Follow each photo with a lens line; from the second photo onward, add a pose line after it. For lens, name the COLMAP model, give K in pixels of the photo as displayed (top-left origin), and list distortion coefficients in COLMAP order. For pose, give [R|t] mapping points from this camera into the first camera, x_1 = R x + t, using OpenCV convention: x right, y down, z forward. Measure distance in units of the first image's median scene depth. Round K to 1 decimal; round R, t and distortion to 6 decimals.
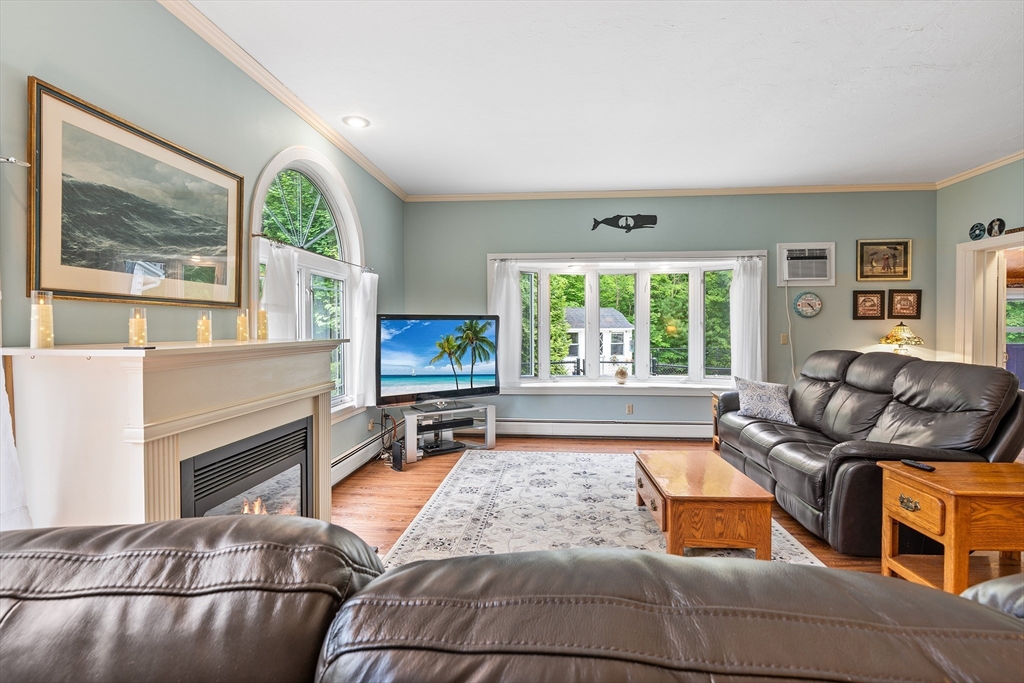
lens RADIAL K [[474.0, 0, 522.0], [0, 474.0, 326.2], [0, 0, 1]] dist [-0.000337, 0.000111]
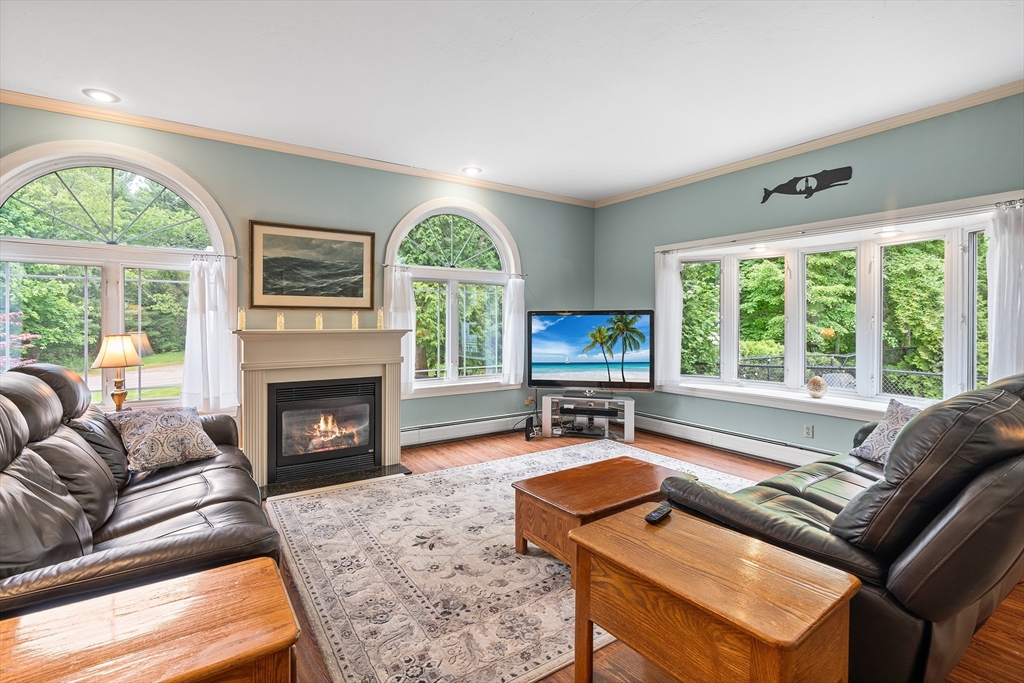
lens RADIAL K [[479.4, 0, 515.7], [0, 479.4, 315.7], [0, 0, 1]] dist [-0.017476, 0.000071]
pose [[0.631716, -0.009511, -0.775141, 0.635266], [0.001105, 0.999935, -0.011368, 0.000302], [0.775199, 0.006325, 0.631686, 0.188015]]
